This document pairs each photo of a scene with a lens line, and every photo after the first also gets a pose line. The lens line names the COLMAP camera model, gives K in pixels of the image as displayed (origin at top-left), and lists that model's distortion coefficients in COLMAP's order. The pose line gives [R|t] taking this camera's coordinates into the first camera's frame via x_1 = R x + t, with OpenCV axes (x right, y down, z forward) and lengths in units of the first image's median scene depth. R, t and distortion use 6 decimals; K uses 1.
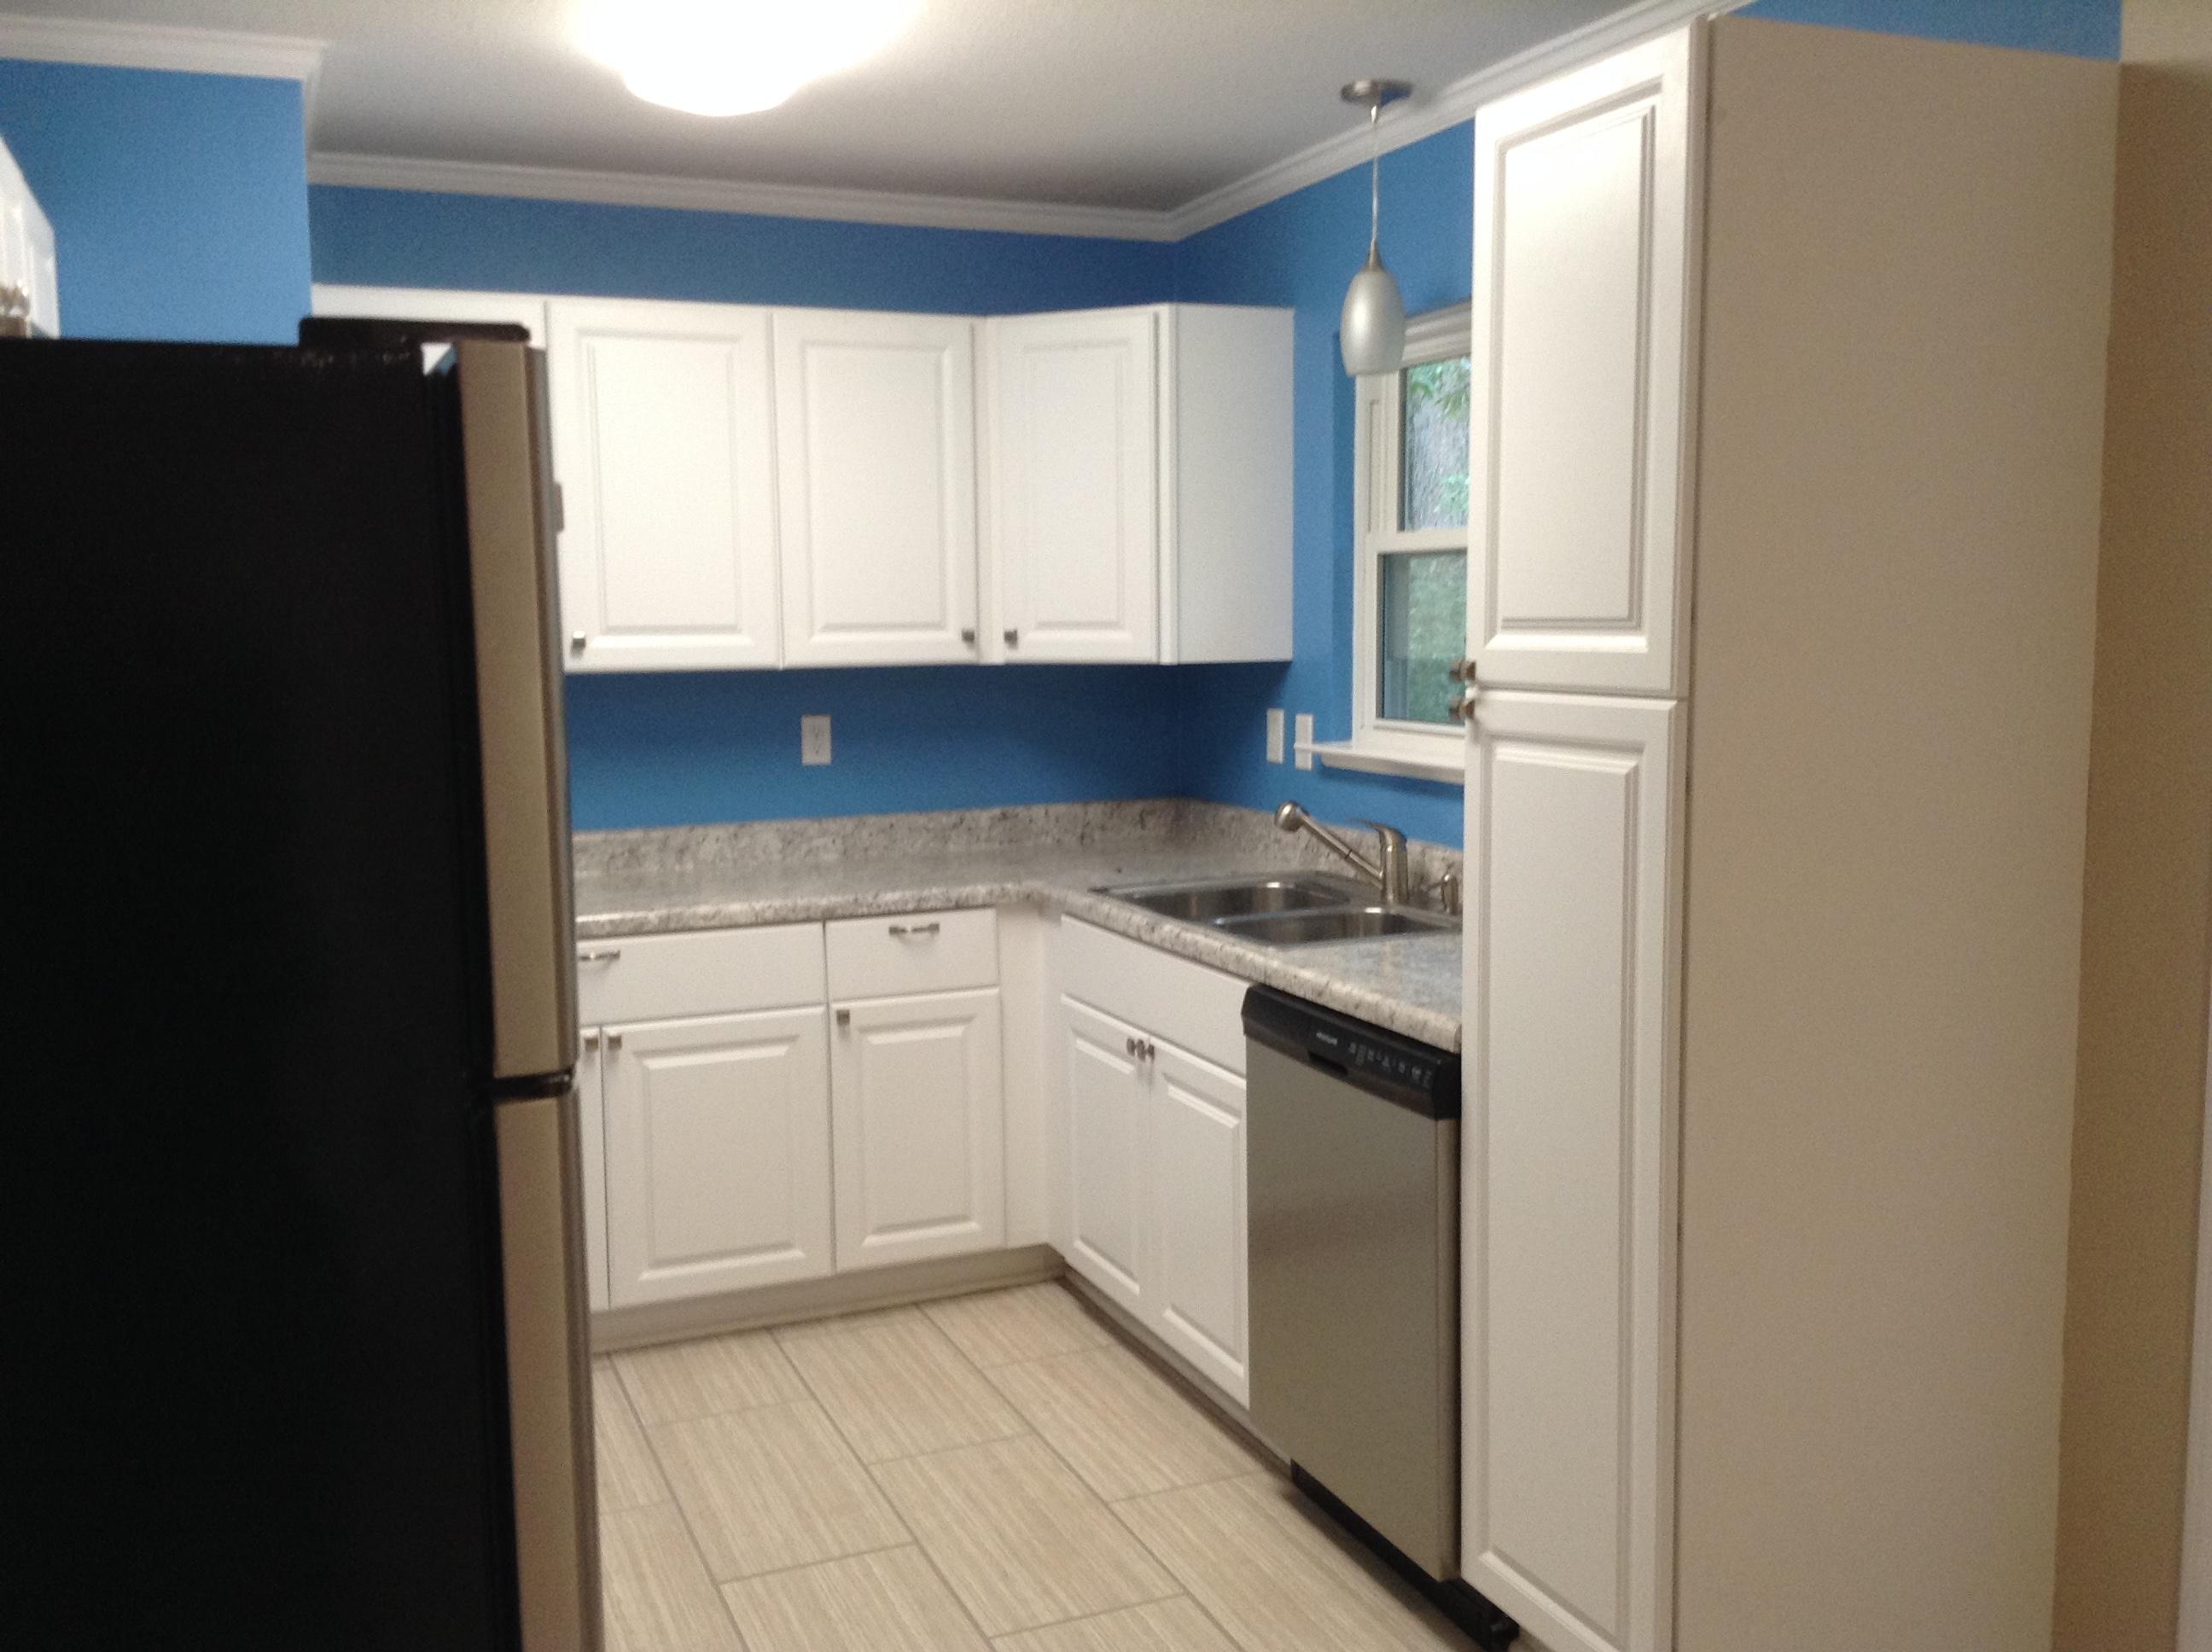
lens RADIAL K [[1949.1, 0, 1106.0], [0, 1949.1, 826.0], [0, 0, 1]] dist [0.103440, -0.213301]
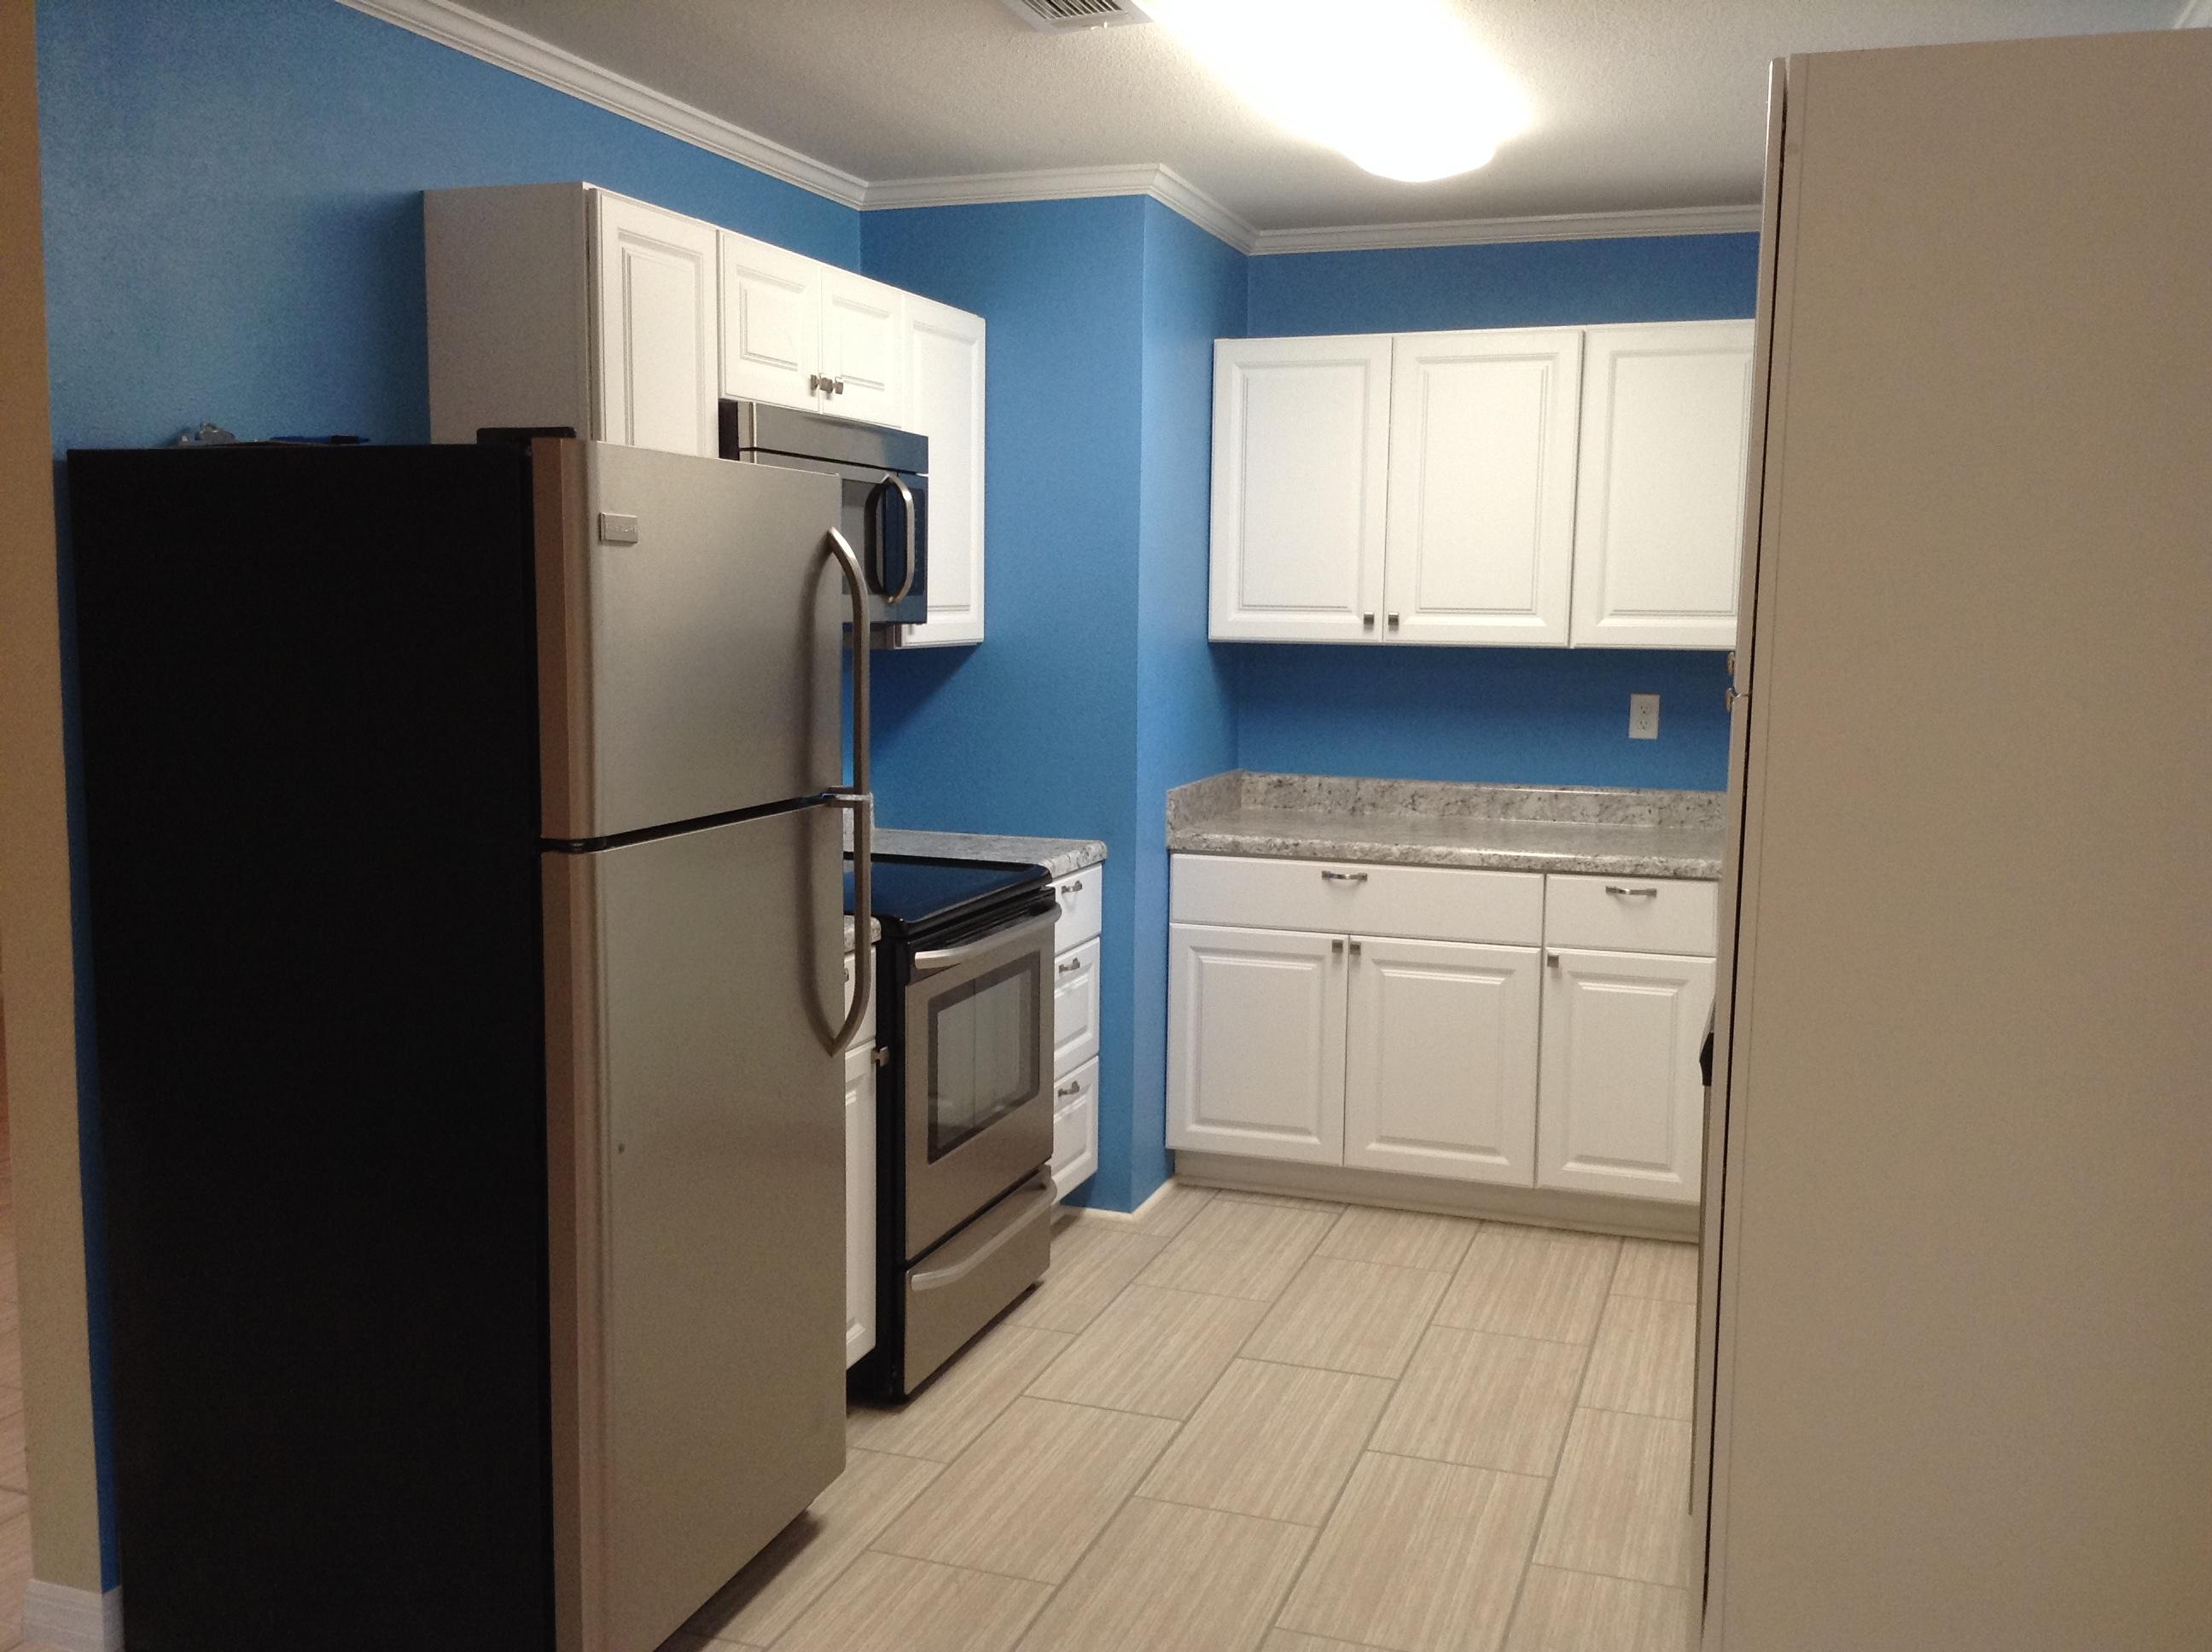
lens RADIAL K [[1949.1, 0, 1106.0], [0, 1949.1, 826.0], [0, 0, 1]] dist [0.103440, -0.213301]
pose [[0.750489, 0.100940, -0.653129, 0.395368], [-0.094365, 0.994508, 0.045268, -0.005371], [0.654111, 0.027660, 0.755893, -0.018425]]
